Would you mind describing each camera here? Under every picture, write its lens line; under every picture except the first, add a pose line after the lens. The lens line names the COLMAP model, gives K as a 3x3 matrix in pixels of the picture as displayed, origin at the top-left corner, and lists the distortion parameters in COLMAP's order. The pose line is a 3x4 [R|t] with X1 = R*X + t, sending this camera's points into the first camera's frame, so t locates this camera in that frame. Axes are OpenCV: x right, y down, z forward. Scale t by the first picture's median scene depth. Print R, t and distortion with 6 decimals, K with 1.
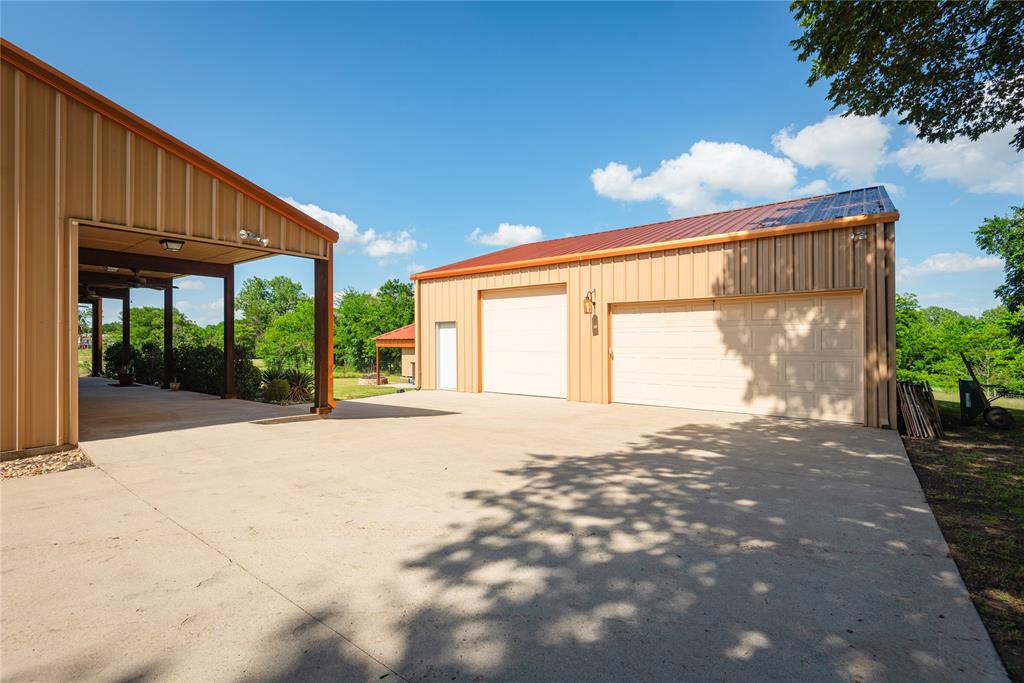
lens RADIAL K [[459.0, 0, 511.6], [0, 459.0, 339.0], [0, 0, 1]] dist [0.024613, -0.015292]
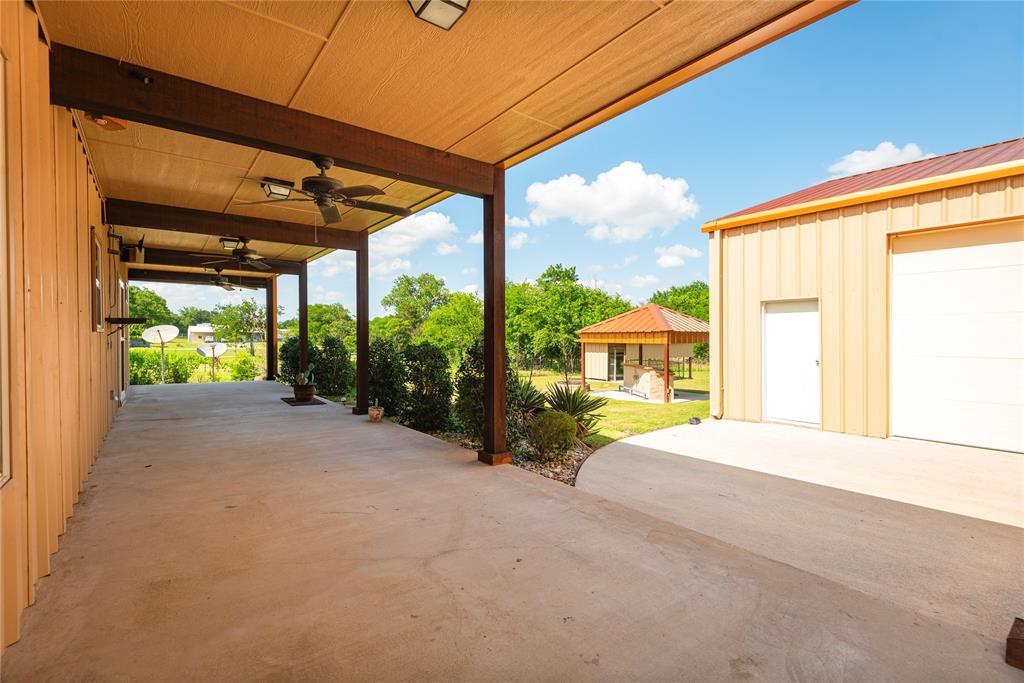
lens RADIAL K [[459.0, 0, 513.5], [0, 459.0, 341.7], [0, 0, 1]] dist [0.024613, -0.015292]
pose [[0.965358, 0.002927, -0.260913, -0.176769], [0.001943, 0.999829, 0.018404, 0.000998], [0.260922, -0.018273, 0.965187, 0.211326]]
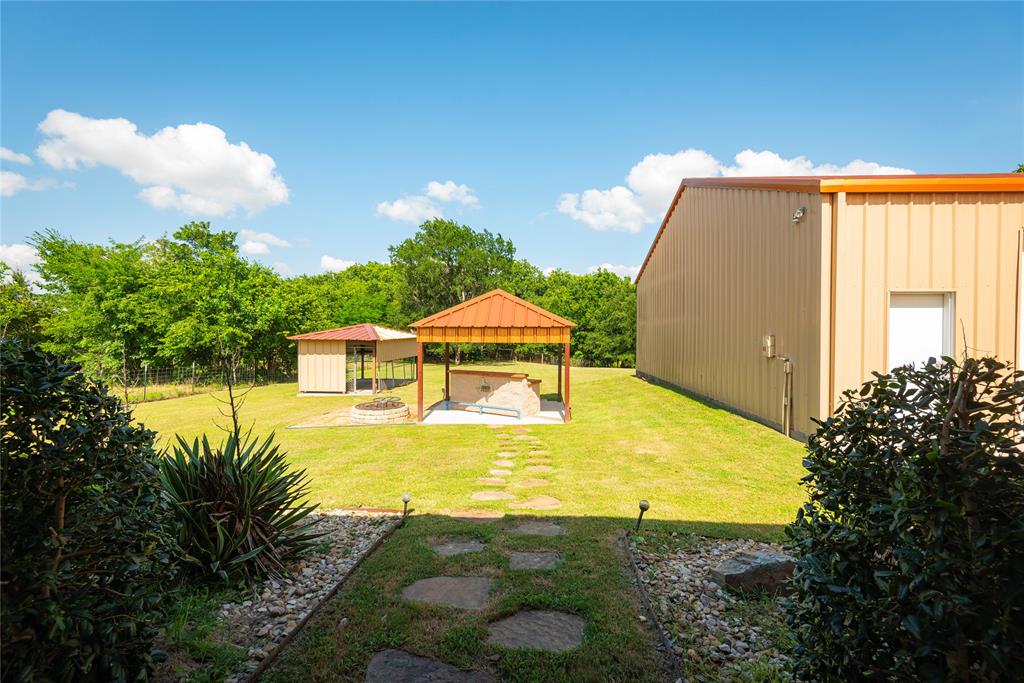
lens RADIAL K [[459.0, 0, 513.9], [0, 459.0, 333.7], [0, 0, 1]] dist [0.024613, -0.015292]
pose [[0.830592, -0.000643, 0.556881, -0.408743], [-0.007341, 0.999900, 0.012104, 0.000894], [-0.556833, -0.014142, 0.830504, 0.465702]]
